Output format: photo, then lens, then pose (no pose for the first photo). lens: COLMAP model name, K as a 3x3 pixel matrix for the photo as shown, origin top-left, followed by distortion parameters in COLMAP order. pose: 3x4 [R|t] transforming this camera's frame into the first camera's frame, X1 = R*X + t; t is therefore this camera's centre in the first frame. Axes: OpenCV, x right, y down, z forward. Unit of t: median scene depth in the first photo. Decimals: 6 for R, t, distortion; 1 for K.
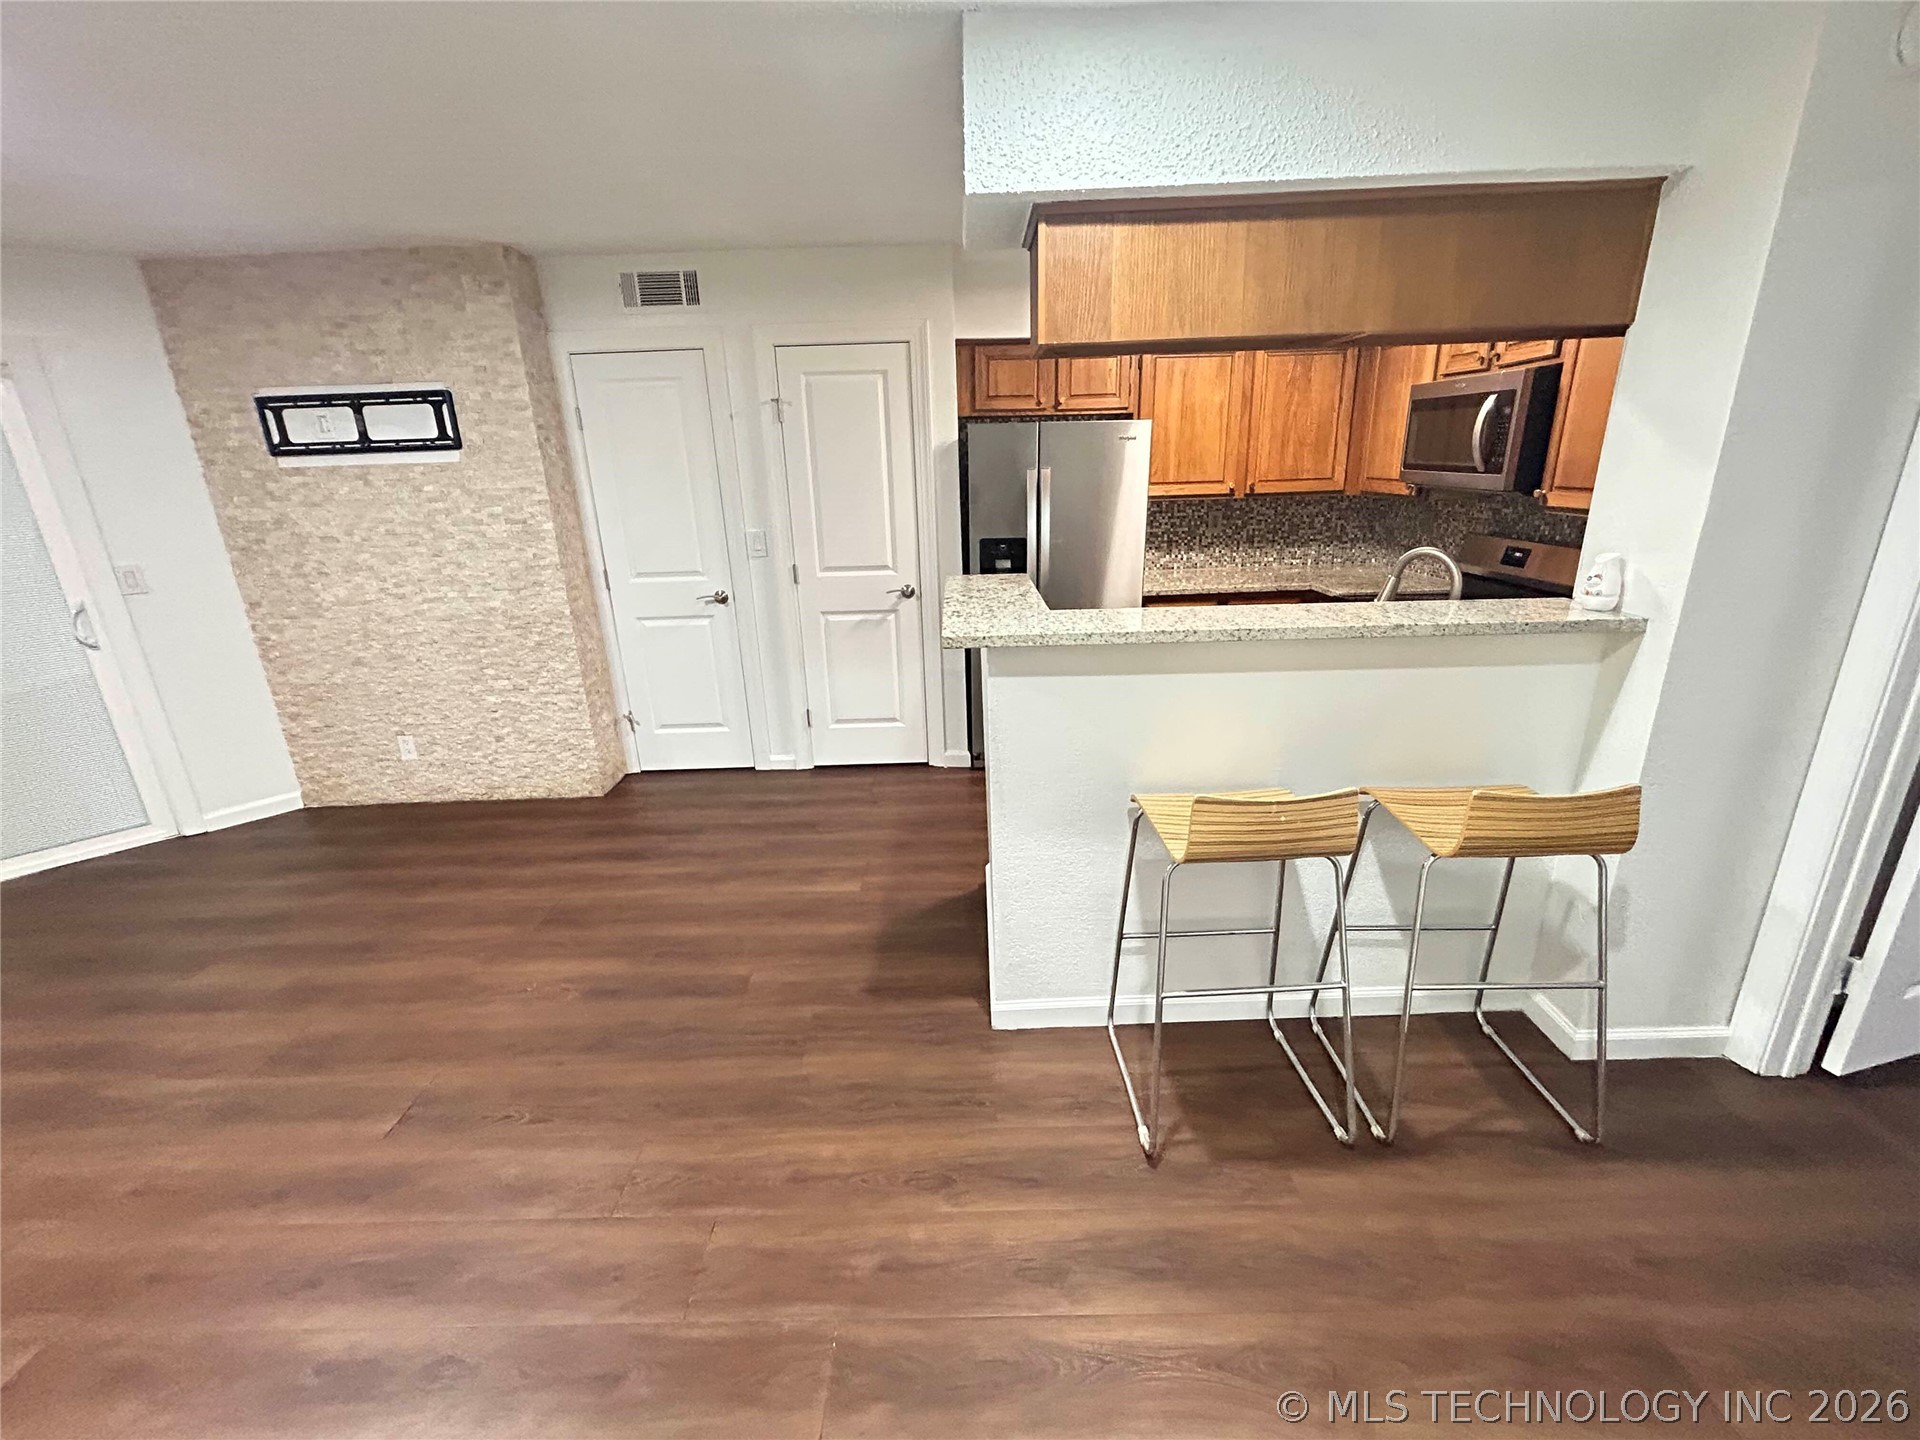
lens RADIAL K [[805.7, 0, 956.9], [0, 805.7, 717.6], [0, 0, 1]] dist [-0.002106, -0.000130]
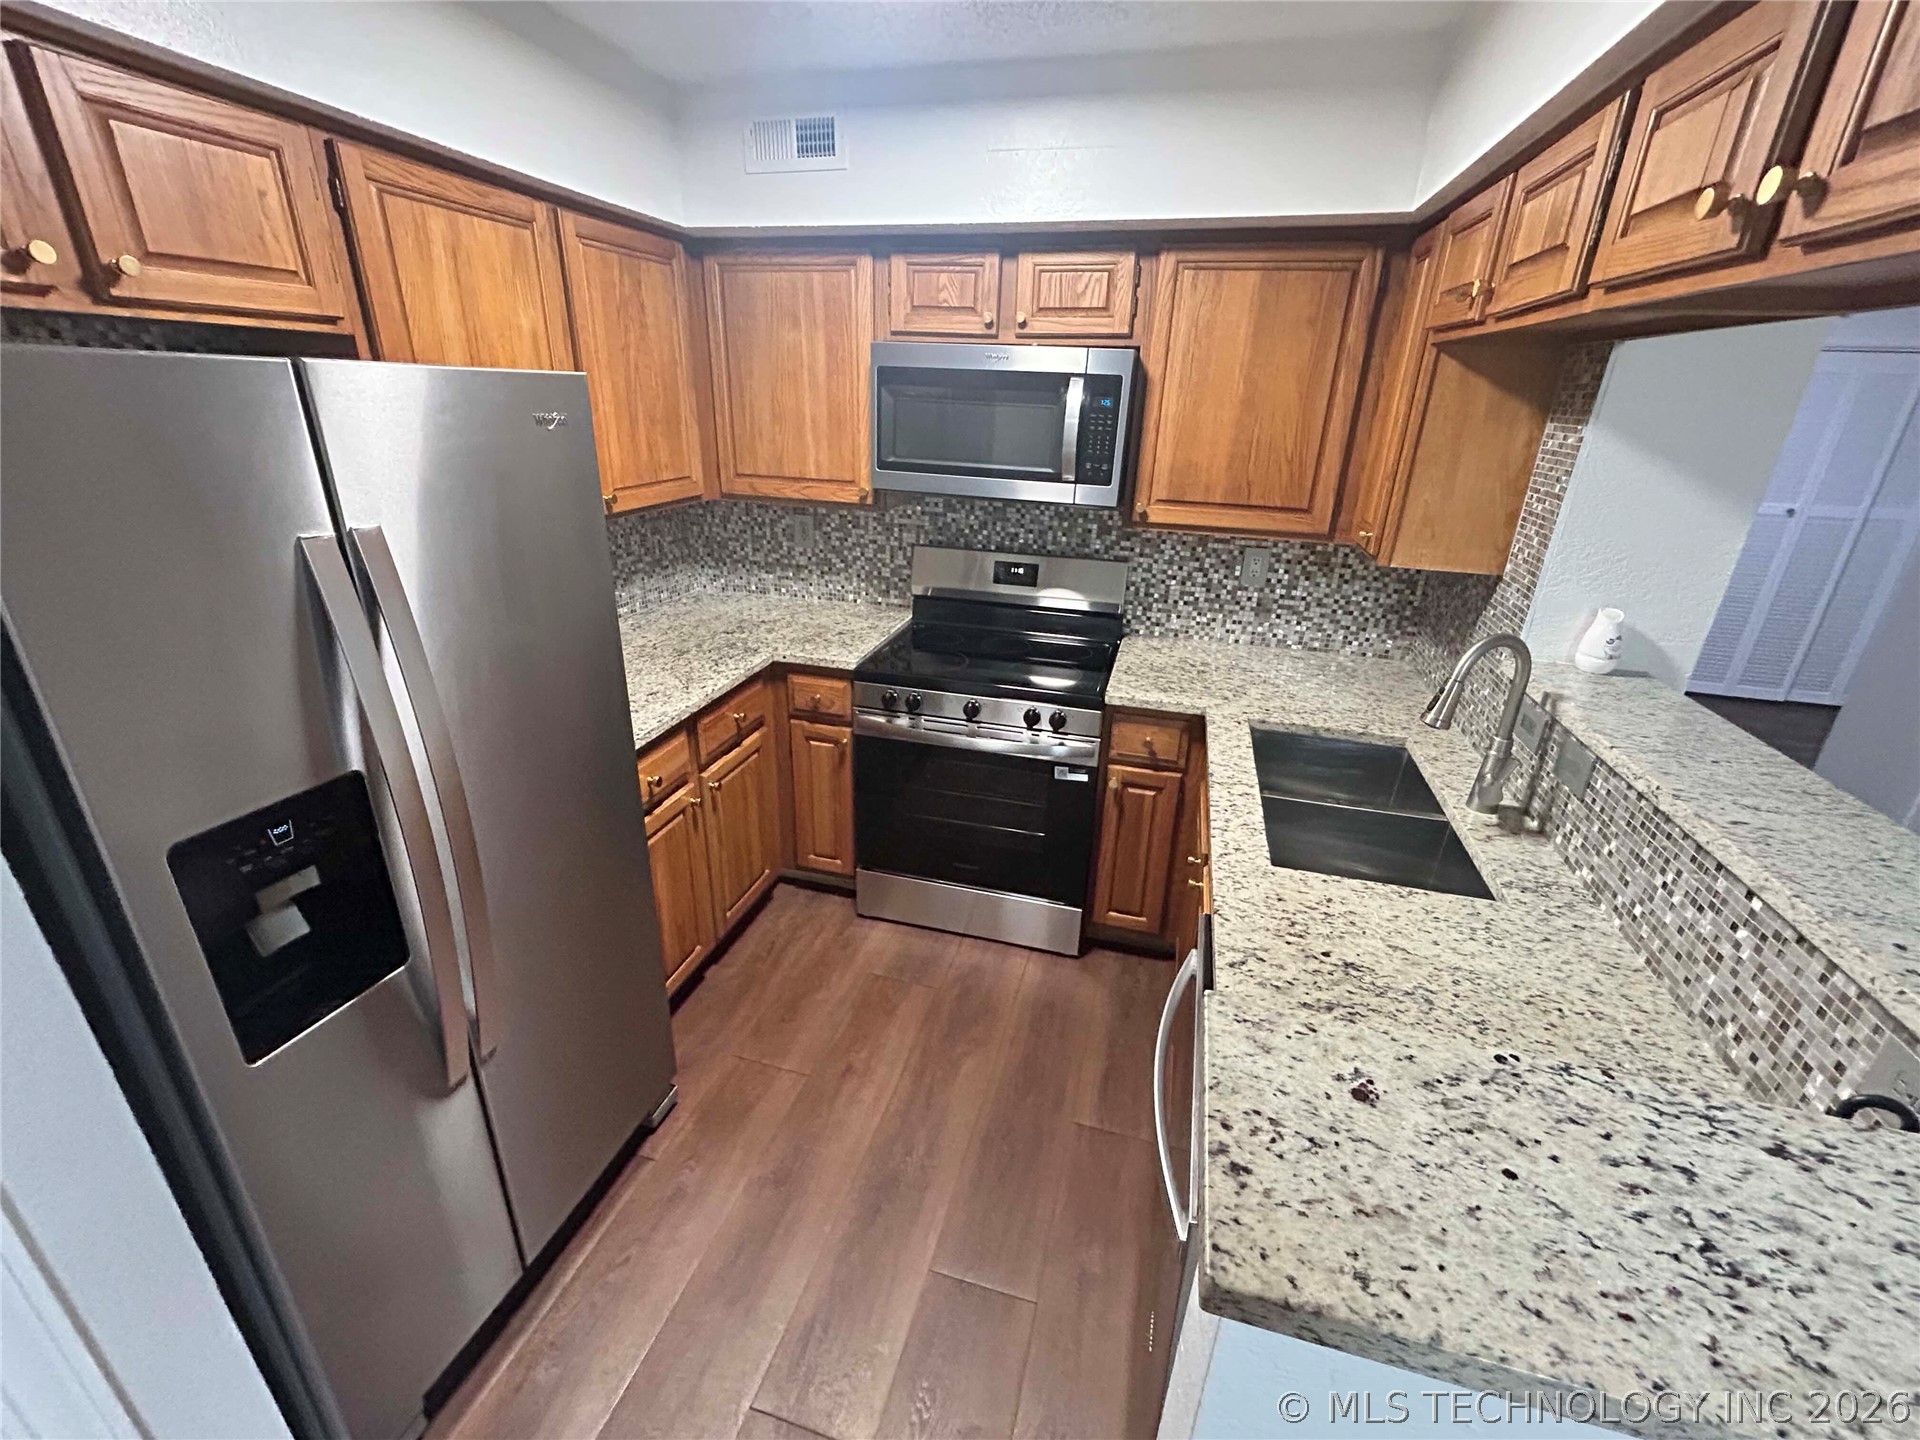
lens RADIAL K [[805.7, 0, 956.9], [0, 805.7, 717.6], [0, 0, 1]] dist [-0.002106, -0.000130]
pose [[0.267978, -0.331019, 0.904773, -0.119766], [0.261649, 0.928830, 0.262325, -0.284318], [-0.927215, 0.166436, 0.335517, 0.770184]]
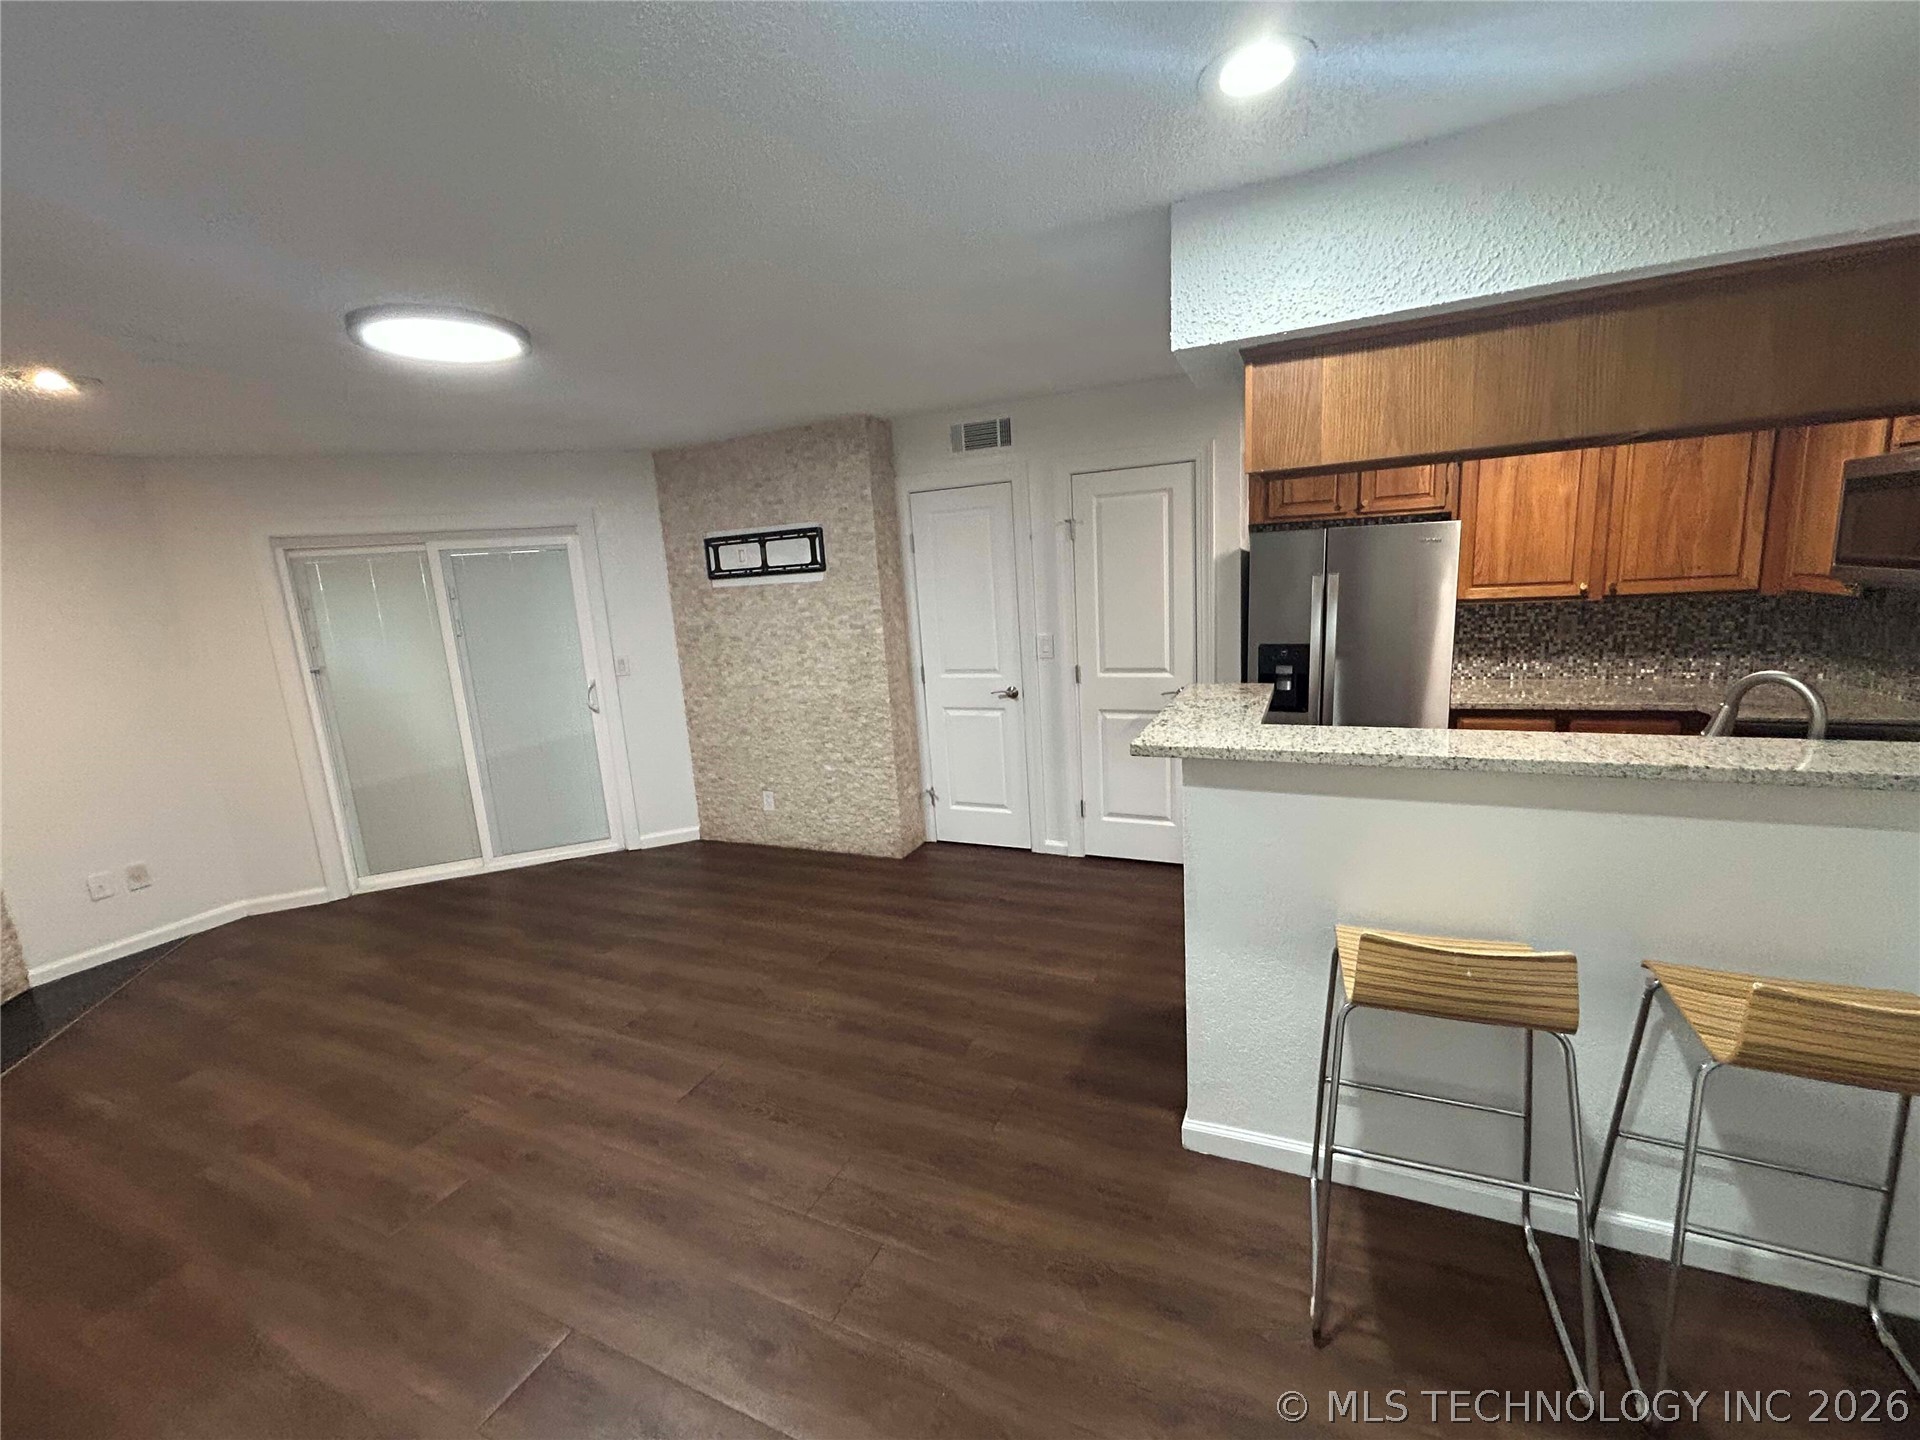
lens RADIAL K [[793.3, 0, 957.6], [0, 793.3, 717.8], [0, 0, 1]] dist [-0.001875, 0.000412]
pose [[0.908021, 0.050831, -0.415829, 0.111442], [-0.096389, 0.991330, -0.089299, -0.010380], [0.407684, 0.121167, 0.905048, -0.026319]]
